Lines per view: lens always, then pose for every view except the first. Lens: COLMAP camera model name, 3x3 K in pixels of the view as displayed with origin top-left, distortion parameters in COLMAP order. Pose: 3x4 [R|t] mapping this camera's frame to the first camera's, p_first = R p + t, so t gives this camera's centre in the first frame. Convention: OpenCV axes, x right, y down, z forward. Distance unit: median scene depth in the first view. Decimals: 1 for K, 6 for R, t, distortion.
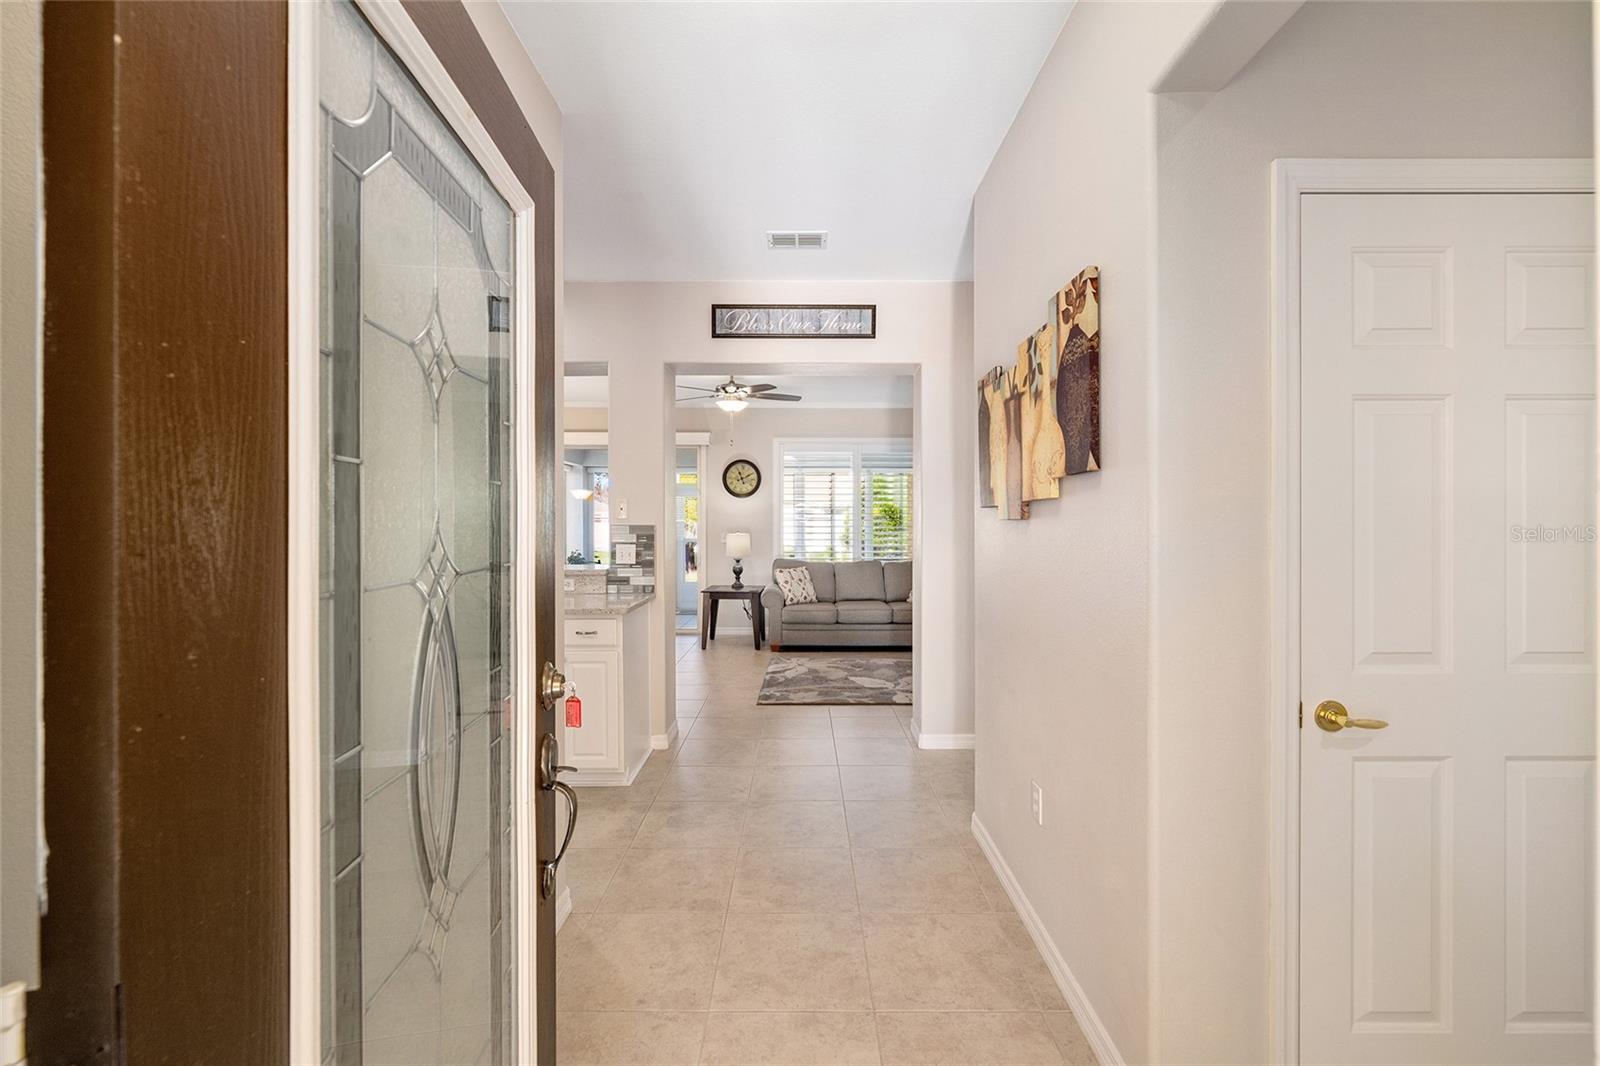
lens RADIAL K [[663.3, 0, 802.3], [0, 663.3, 529.5], [0, 0, 1]] dist [-0.001147, 0.000022]
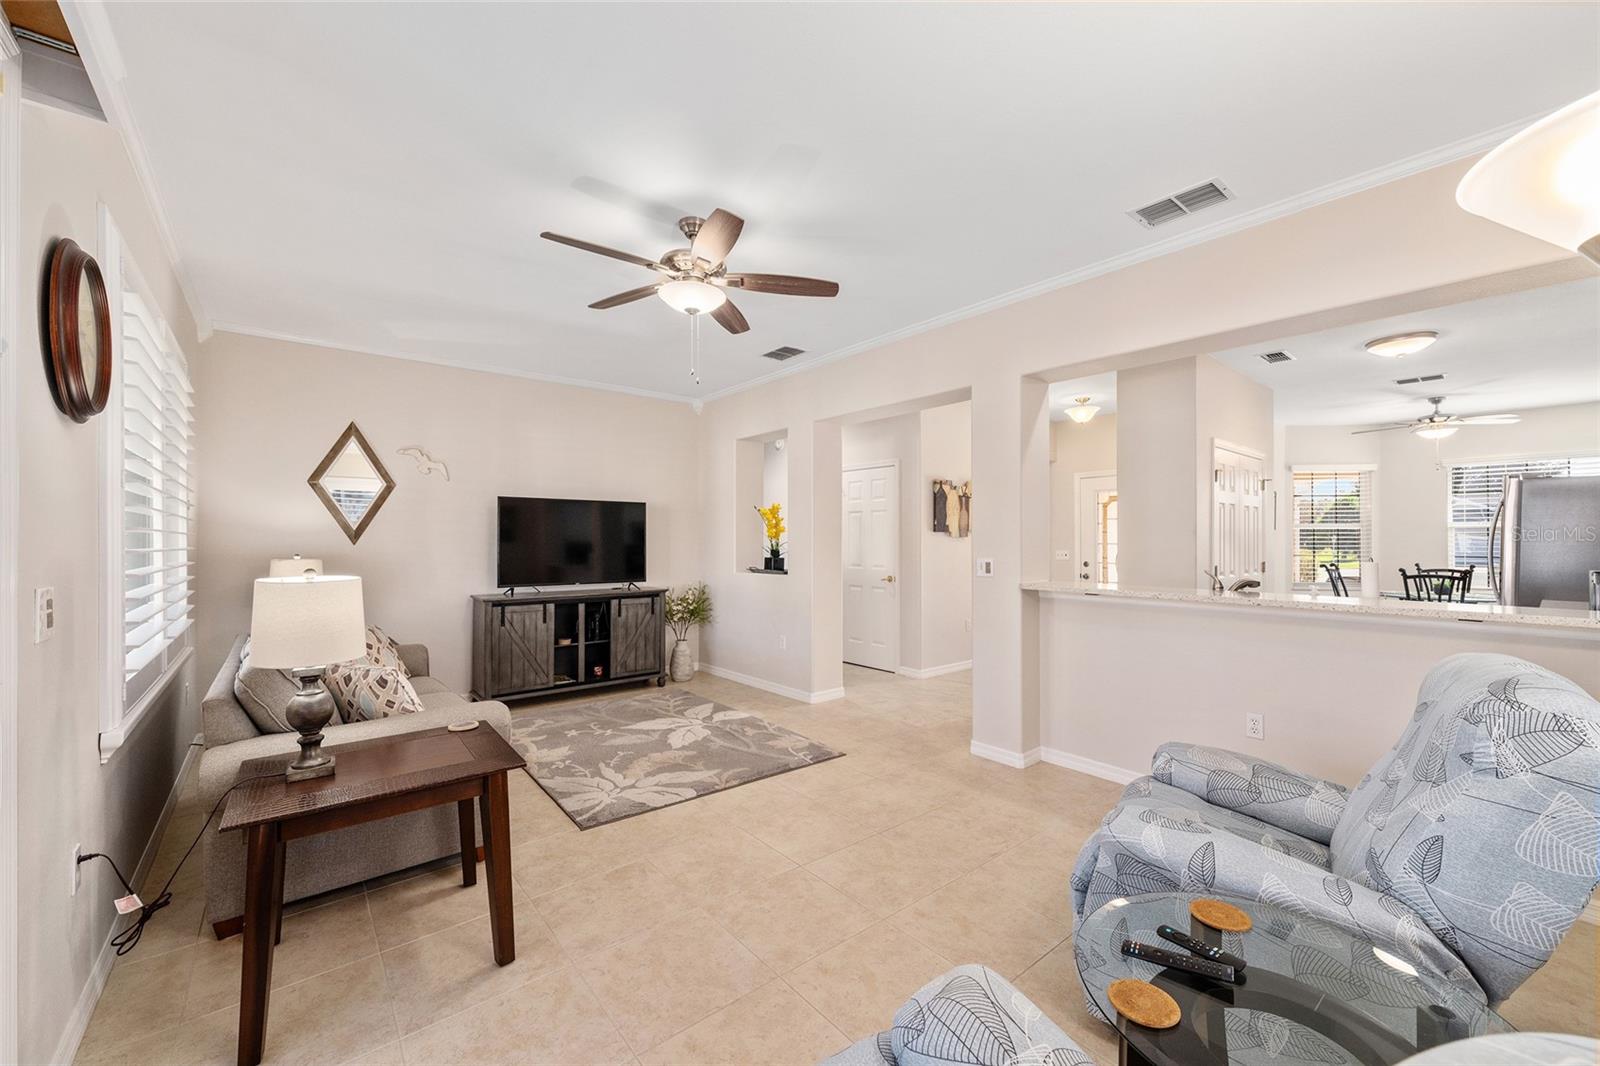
lens RADIAL K [[630.4, 0, 800.0], [0, 630.4, 533.0], [0, 0, 1]] dist [-0.000468, 0.000039]
pose [[-0.631225, 0.010982, 0.775522, -0.432969], [0.011344, 0.999924, -0.004927, -0.008360], [-0.775517, 0.005688, -0.631301, 1.024455]]
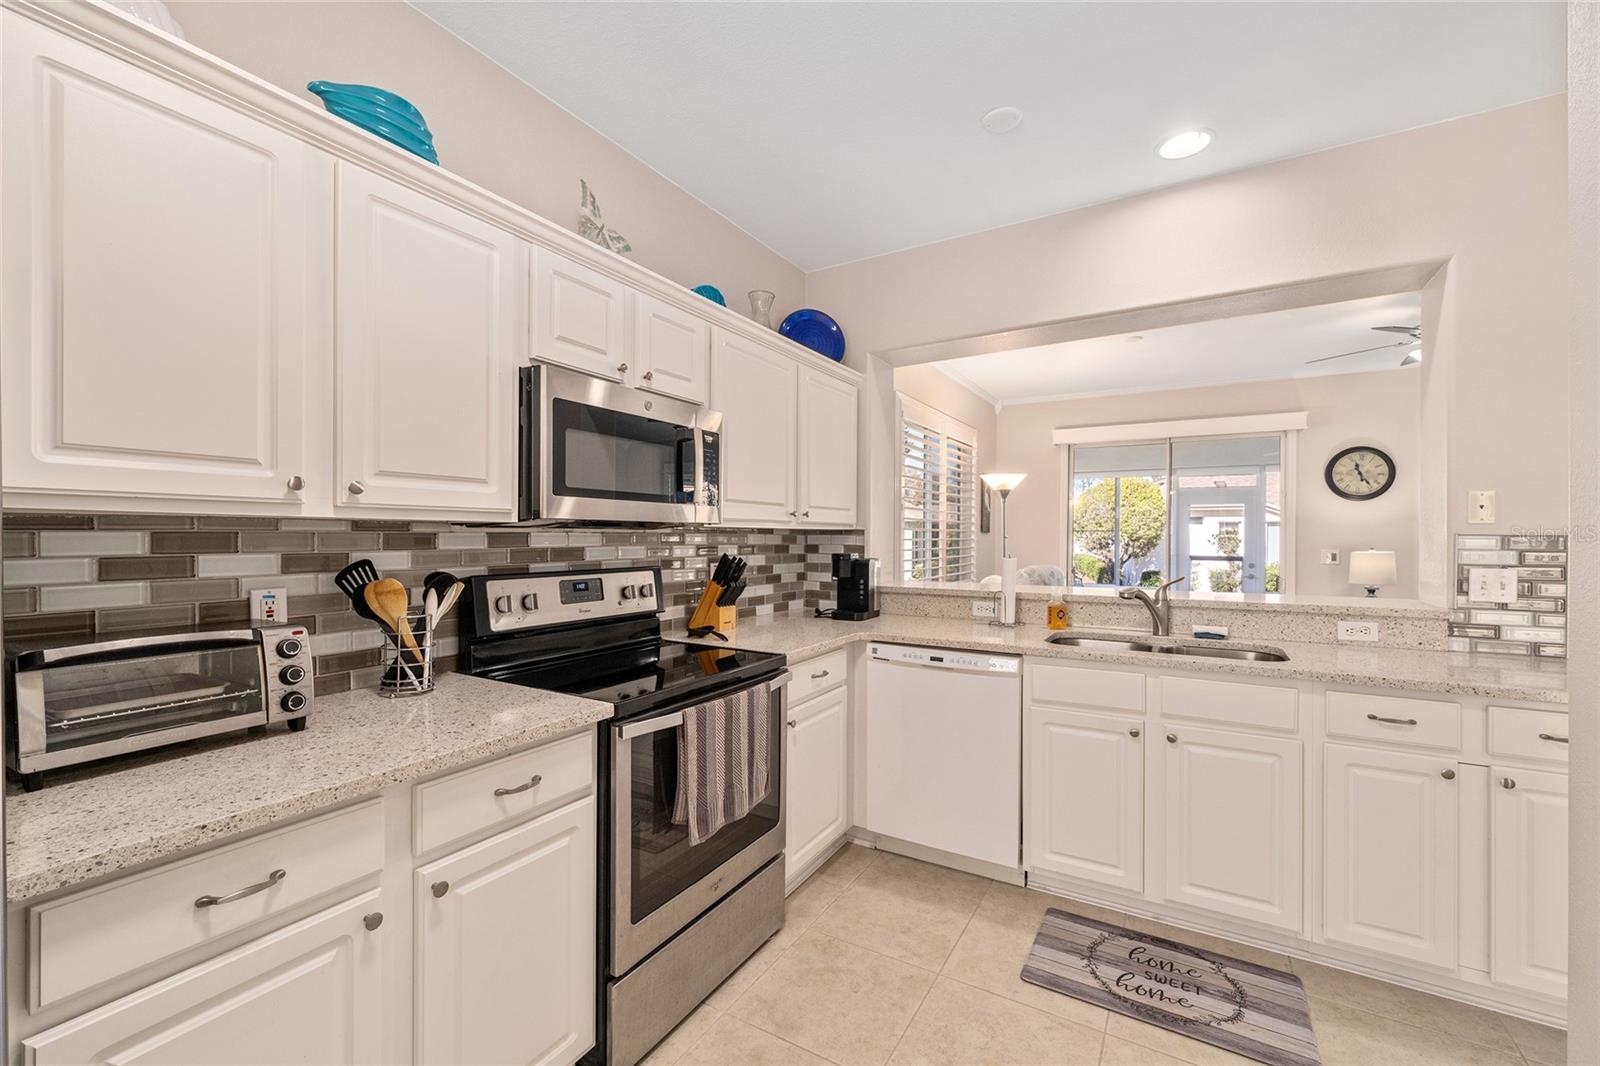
lens RADIAL K [[650.2, 0, 802.7], [0, 650.2, 538.4], [0, 0, 1]] dist [0.002212, -0.000055]
pose [[0.853974, 0.007018, -0.520269, -0.255491], [-0.012011, 0.999908, -0.006227, 0.003834], [0.520177, 0.011566, 0.853980, 0.109904]]
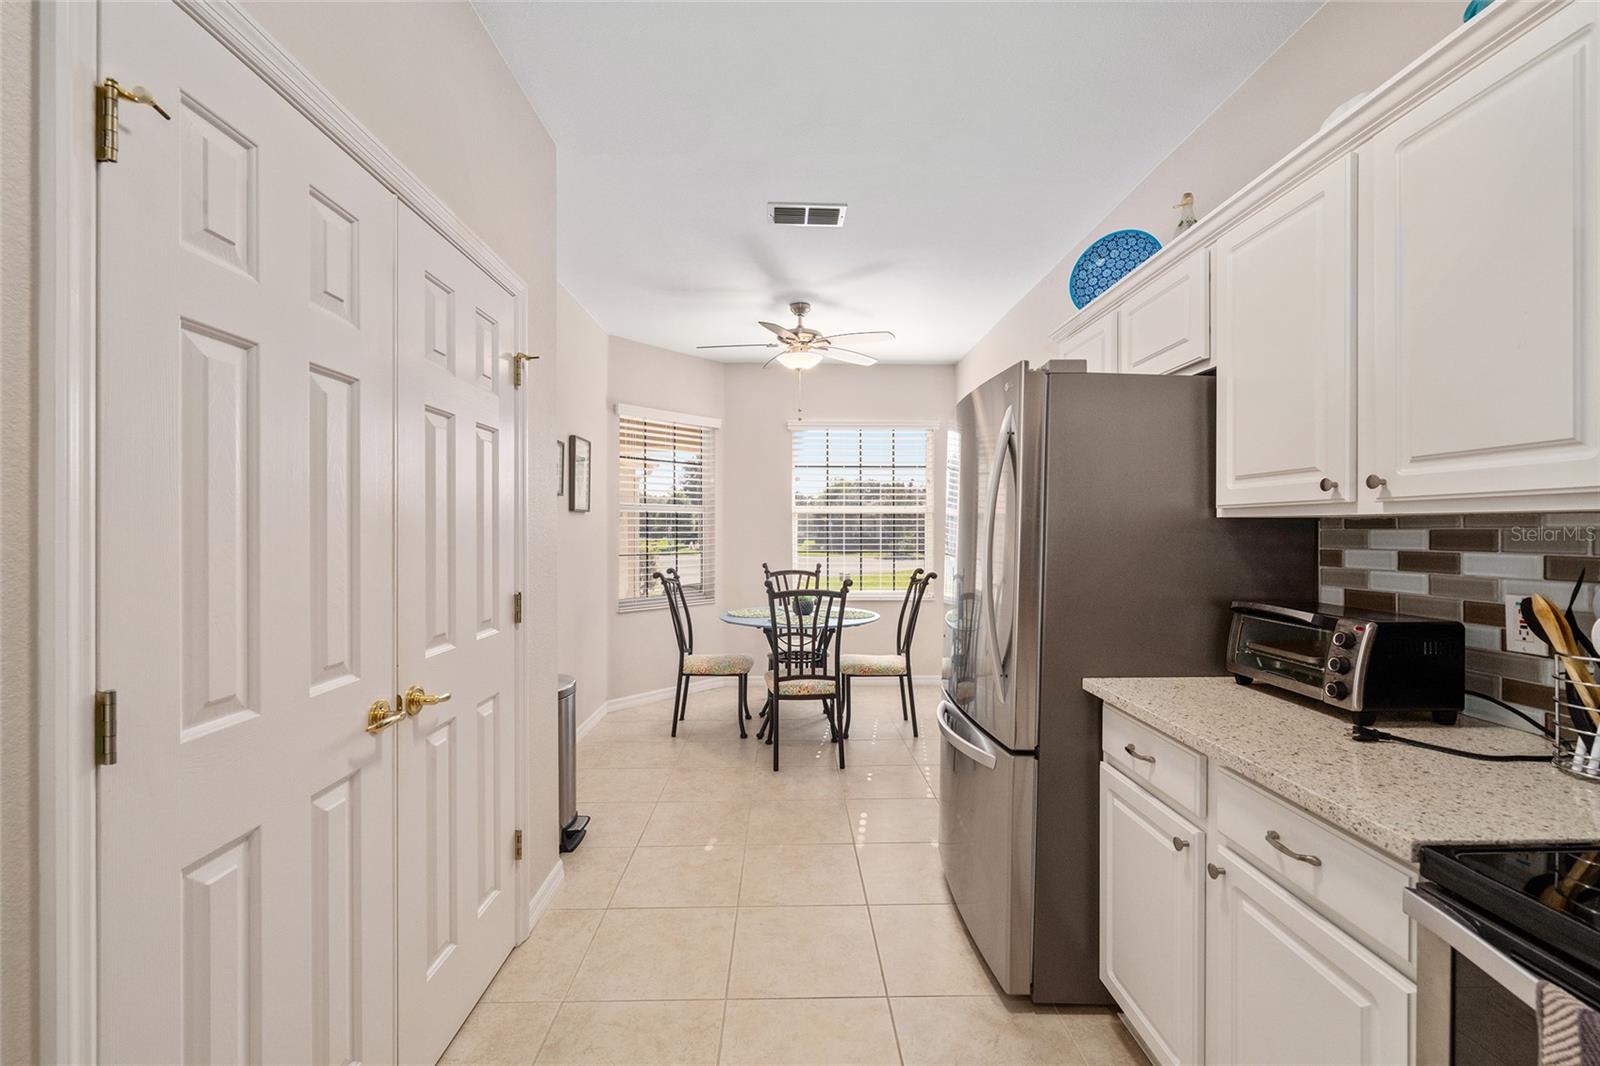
lens RADIAL K [[653.3, 0, 800.0], [0, 653.3, 533.0], [0, 0, 1]] dist [-0.003469, -0.000330]
pose [[-0.999878, 0.003049, -0.015345, -0.305989], [0.002782, 0.999845, 0.017405, -0.000073], [0.015396, 0.017360, -0.999731, 0.367524]]
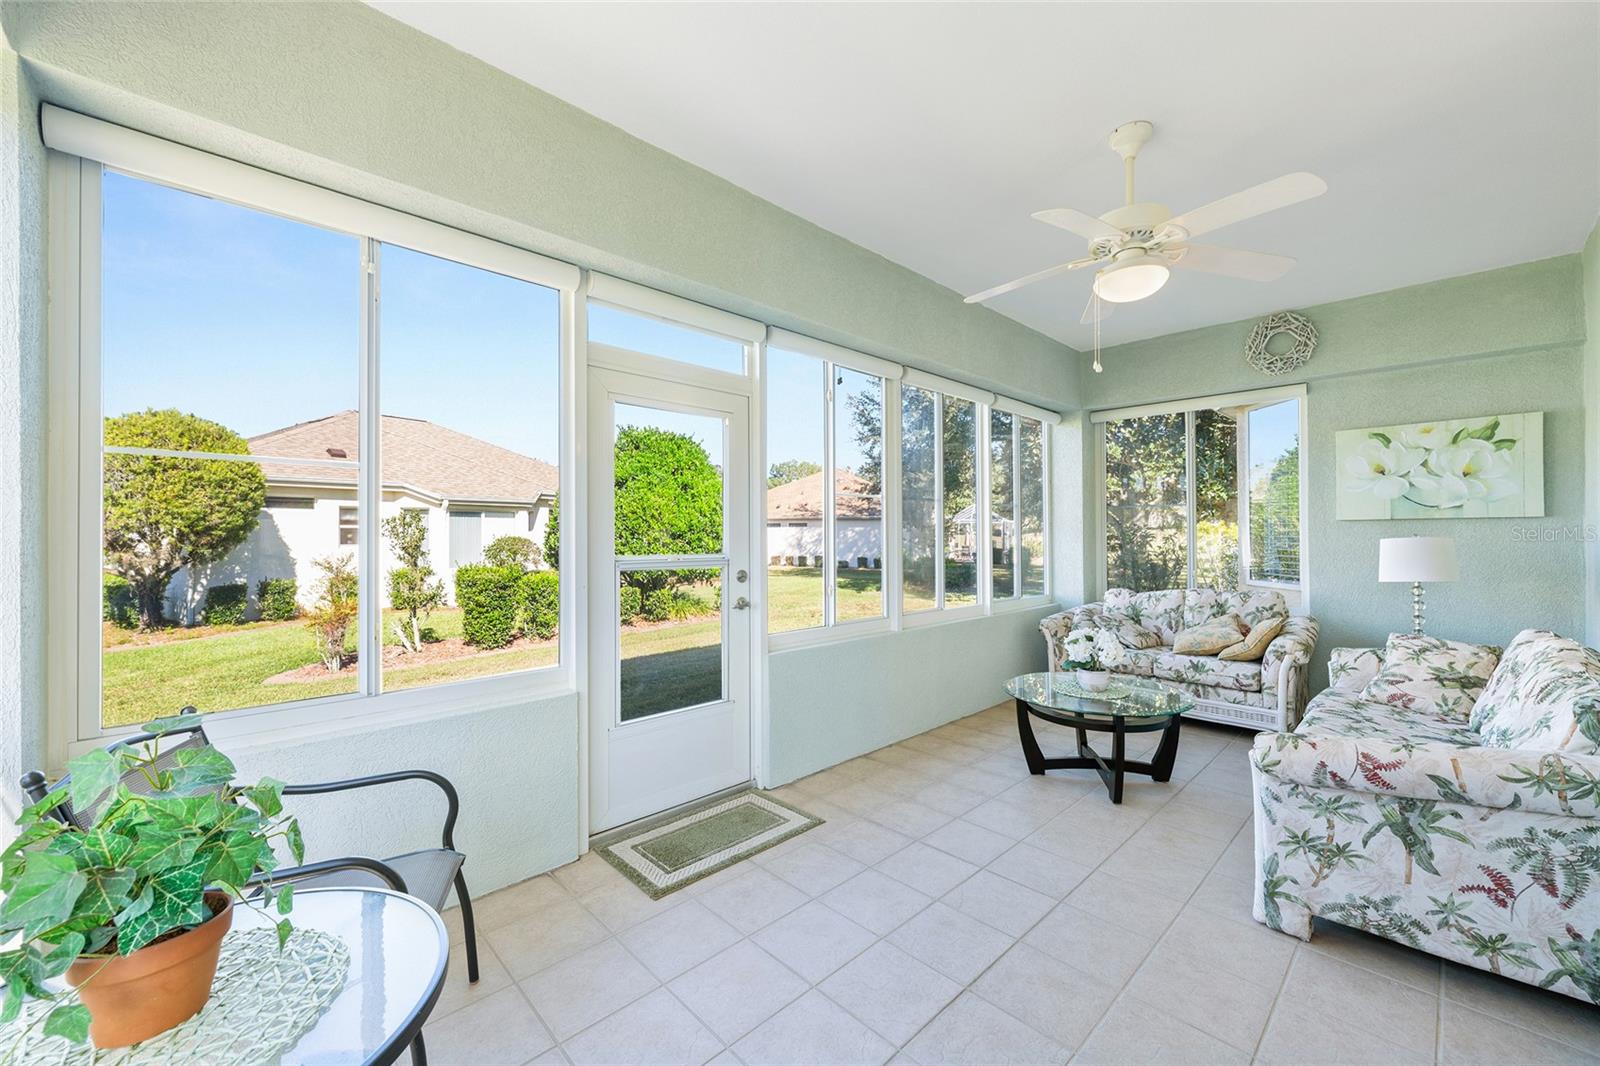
lens RADIAL K [[622.3, 0, 800.6], [0, 622.3, 536.7], [0, 0, 1]] dist [0.001978, 0.000342]
pose [[0.731482, -0.004320, 0.681847, -0.451363], [0.011316, 0.999919, -0.005805, 0.010338], [-0.681767, 0.011962, 0.731471, 1.175767]]
